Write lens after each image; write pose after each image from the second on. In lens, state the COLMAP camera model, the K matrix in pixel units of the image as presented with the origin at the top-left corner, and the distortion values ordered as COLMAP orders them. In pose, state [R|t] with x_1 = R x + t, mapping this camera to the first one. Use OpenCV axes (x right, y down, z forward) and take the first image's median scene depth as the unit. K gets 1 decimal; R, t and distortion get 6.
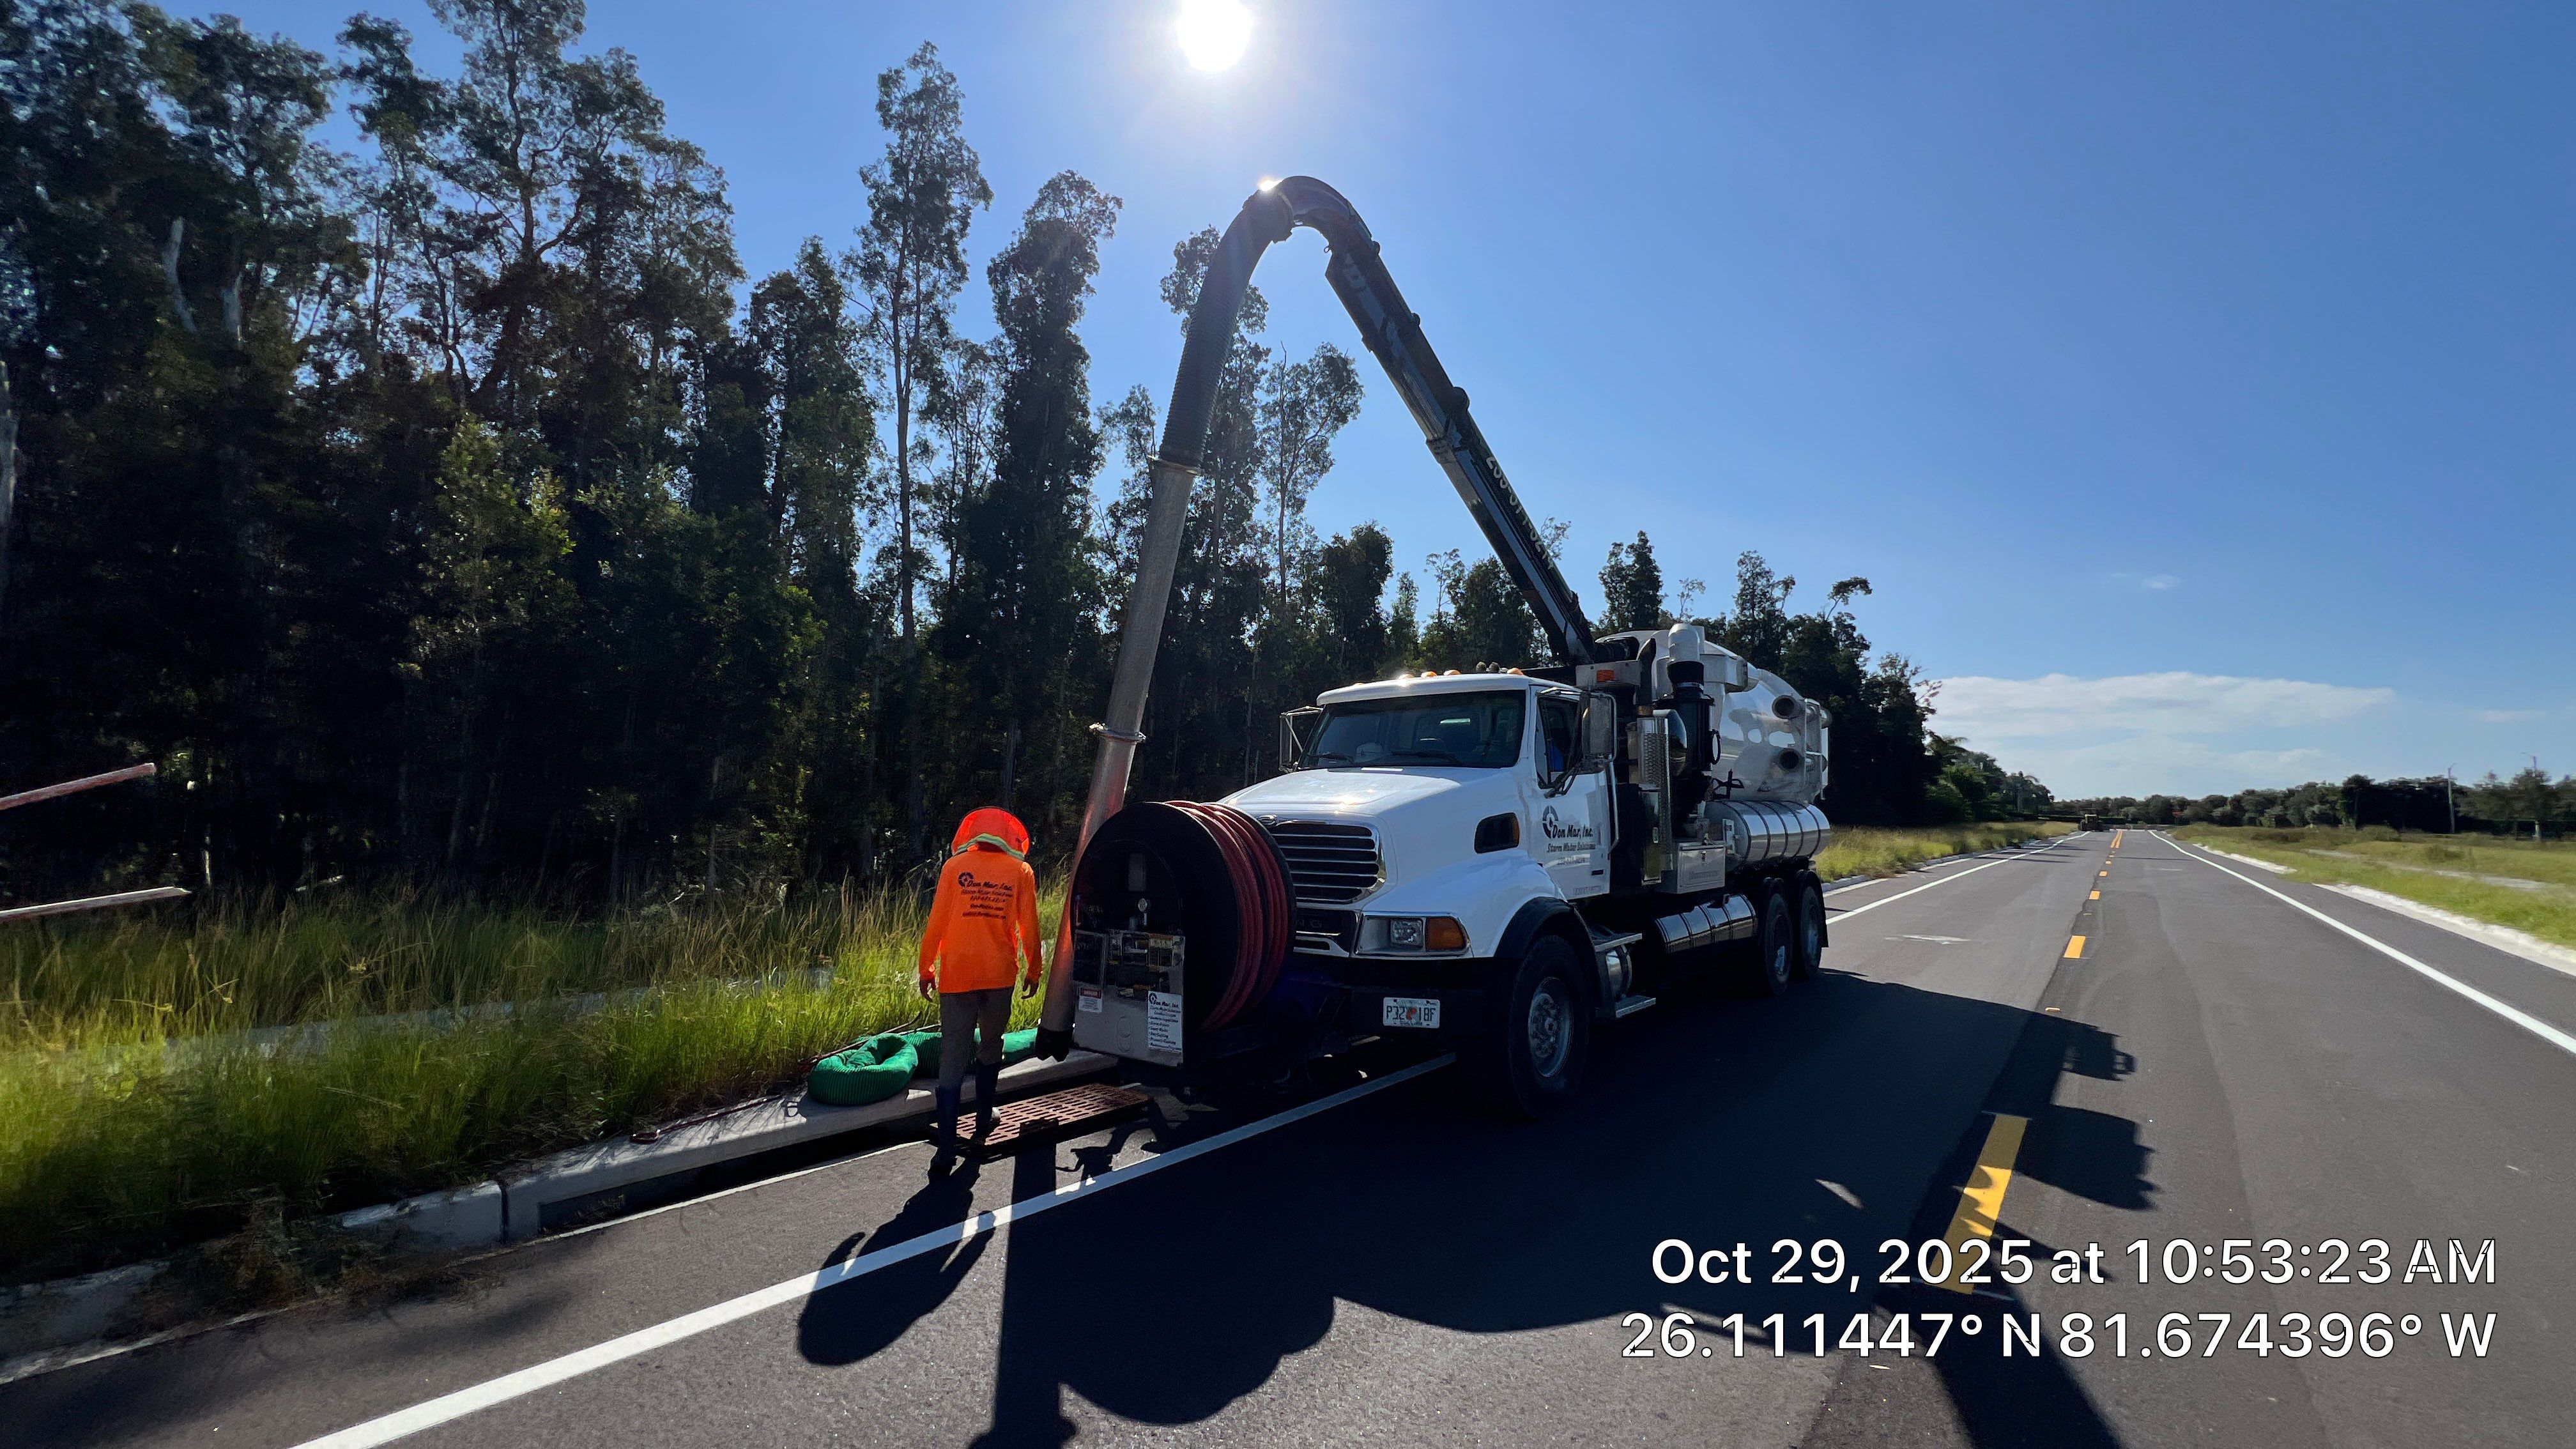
lens RADIAL K [[1037.0, 0, 1288.8], [0, 1037.0, 721.9], [0, 0, 1]] dist [-0.000167, 0.000038]
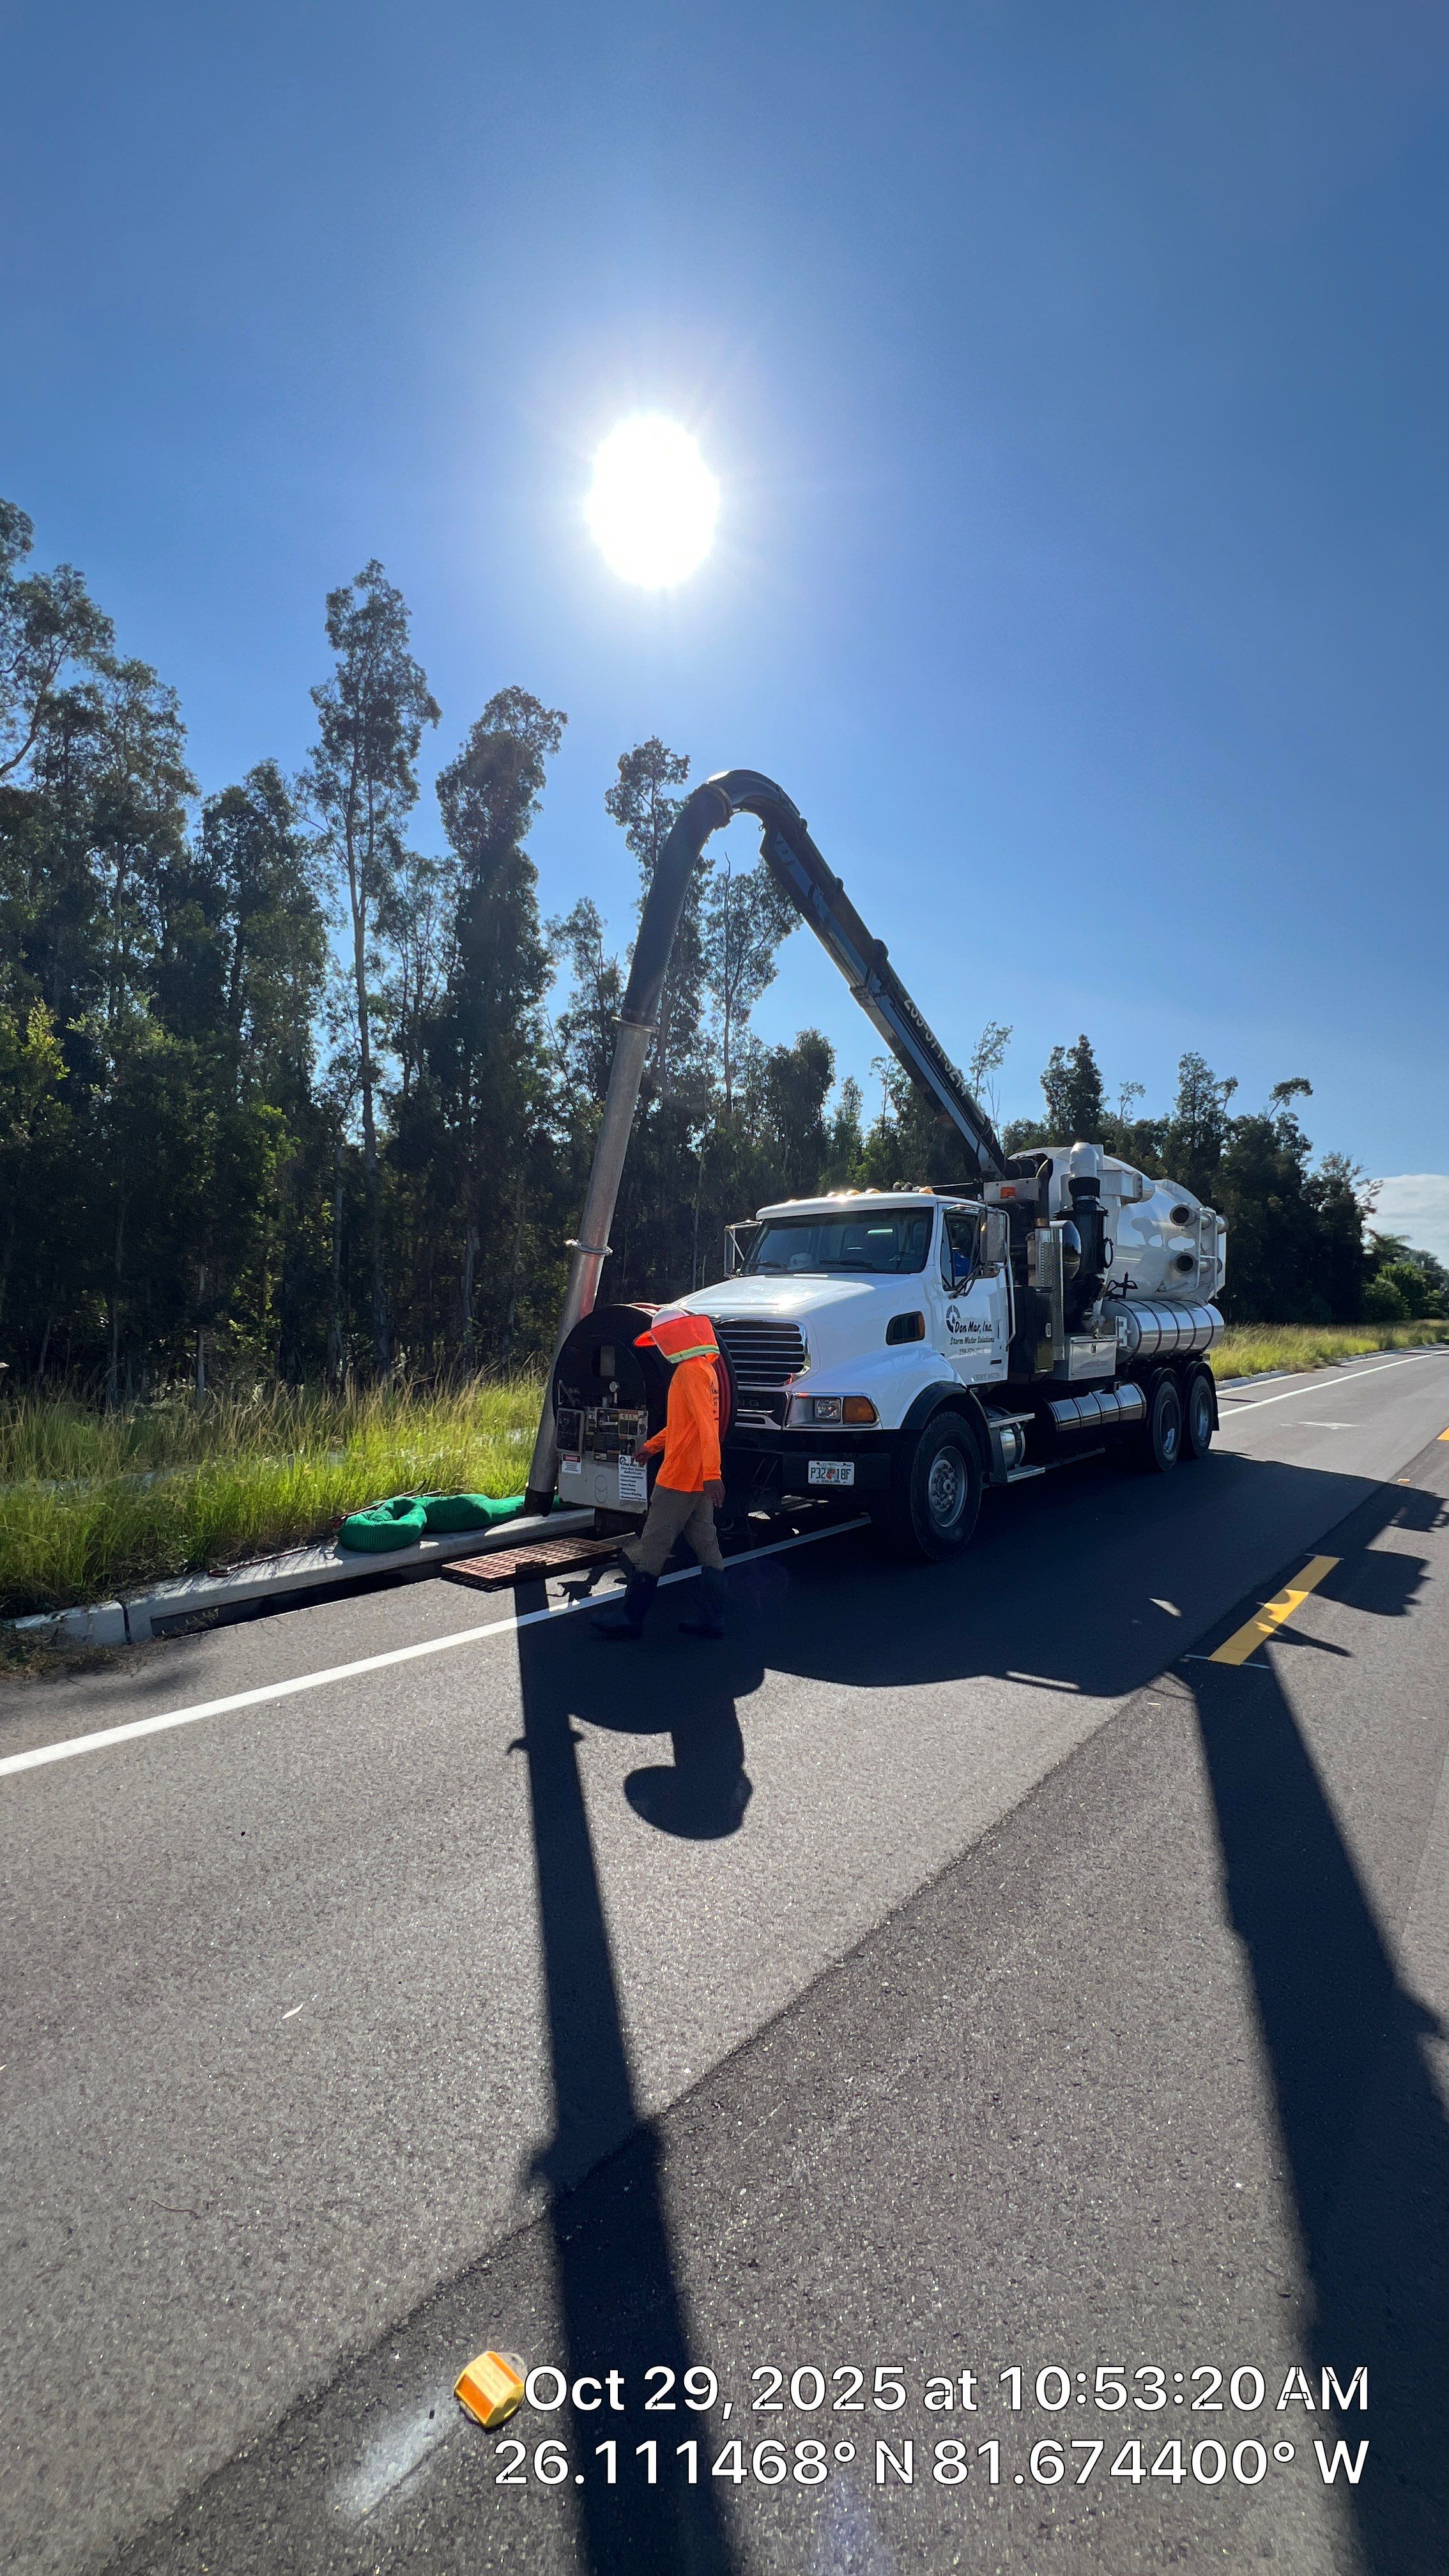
lens RADIAL K [[1037.0, 0, 739.5], [0, 1037.0, 1280.4], [0, 0, 1]] dist [-0.000167, 0.000038]
pose [[0.999972, -0.006865, 0.002876, 0.001715], [0.006701, 0.998534, 0.053703, -0.003628], [-0.003240, -0.053682, 0.998553, -0.052016]]
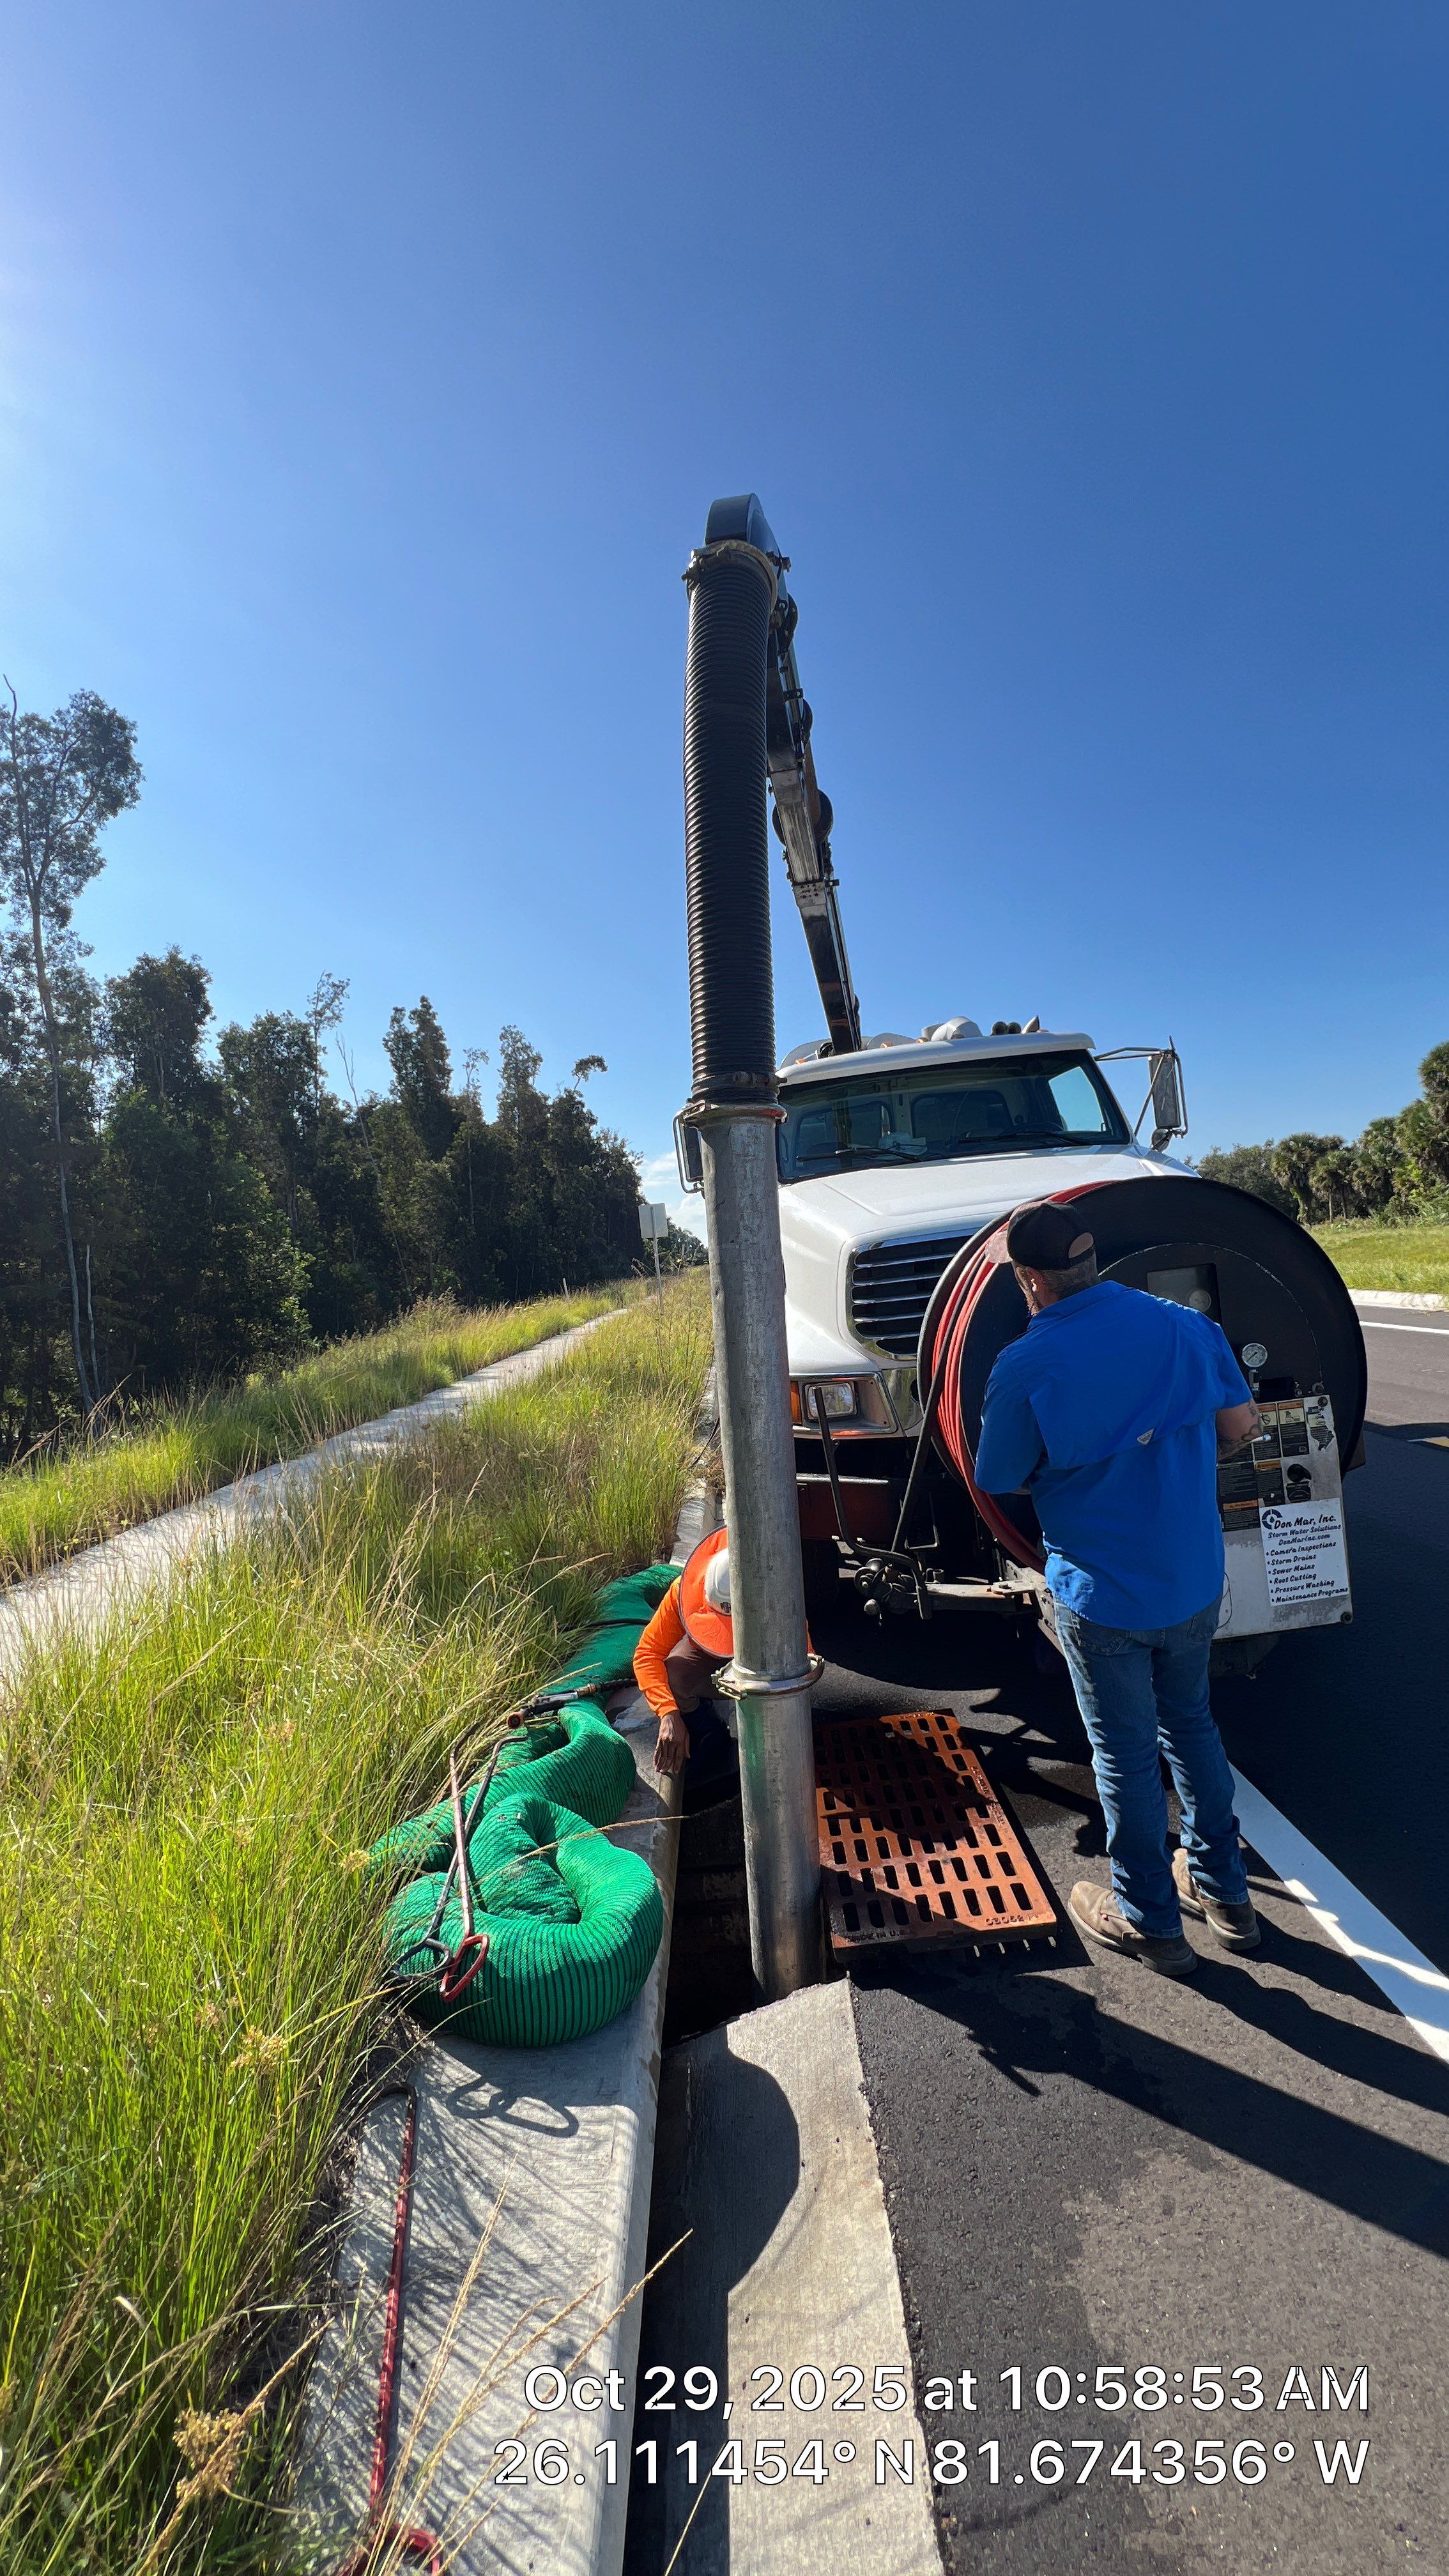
lens RADIAL K [[1037.0, 0, 739.5], [0, 1037.0, 1280.4], [0, 0, 1]] dist [-0.000167, 0.000038]
pose [[0.772073, -0.111110, 0.625746, -0.148742], [0.067440, 0.993363, 0.093175, 0.015855], [-0.631945, -0.029737, 0.774442, 0.166907]]
